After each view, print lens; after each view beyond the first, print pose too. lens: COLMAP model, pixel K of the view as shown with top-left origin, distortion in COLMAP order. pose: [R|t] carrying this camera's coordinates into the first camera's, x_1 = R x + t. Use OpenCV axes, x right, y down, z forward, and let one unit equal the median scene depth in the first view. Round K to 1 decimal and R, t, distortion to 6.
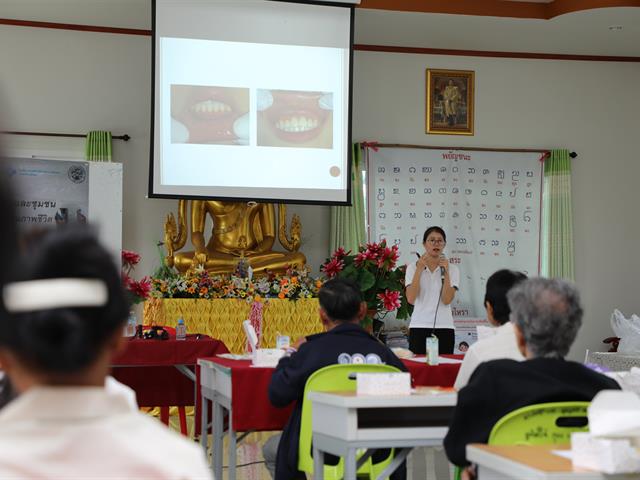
lens RADIAL K [[1113.8, 0, 320.0], [0, 1113.8, 240.0], [0, 0, 1]] dist [0.214728, 0.000000]
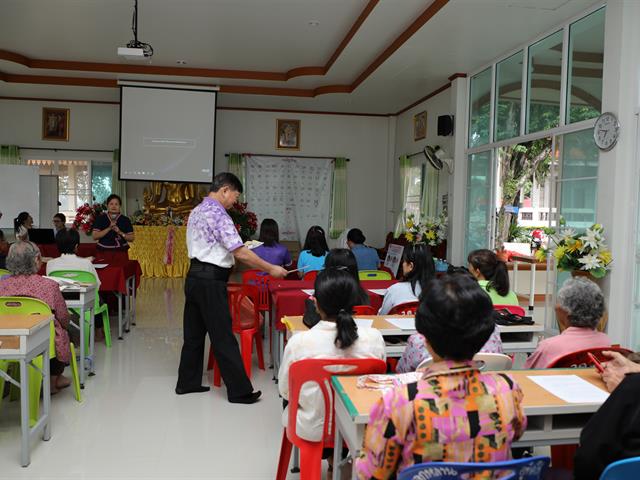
lens RADIAL K [[519.8, 0, 316.7], [0, 519.8, 242.4], [0, 0, 1]] dist [-0.043354, 0.002244]
pose [[0.993007, 0.026603, -0.115019, 0.336640], [-0.014665, 0.994530, 0.103418, -0.025328], [0.117141, -0.101008, 0.987965, 0.011547]]
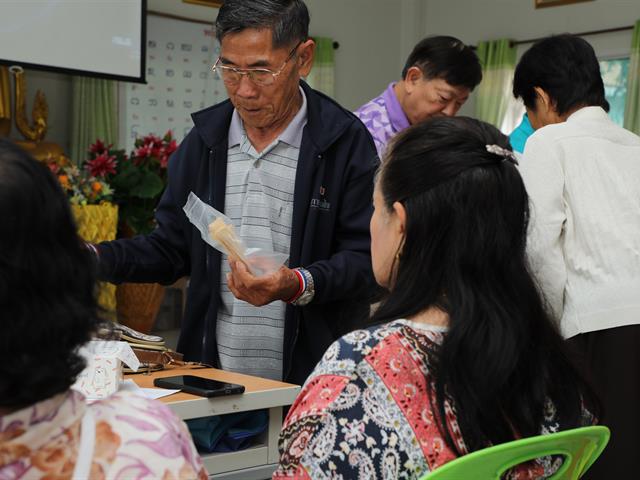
lens RADIAL K [[1113.8, 0, 319.8], [0, 1113.8, 238.9], [0, 0, 1]] dist [0.214728, 0.000000]
pose [[0.907089, 0.005790, 0.420898, -0.179407], [-0.039887, 0.996589, 0.072251, 0.013895], [-0.419044, -0.082326, 0.904226, 0.248426]]
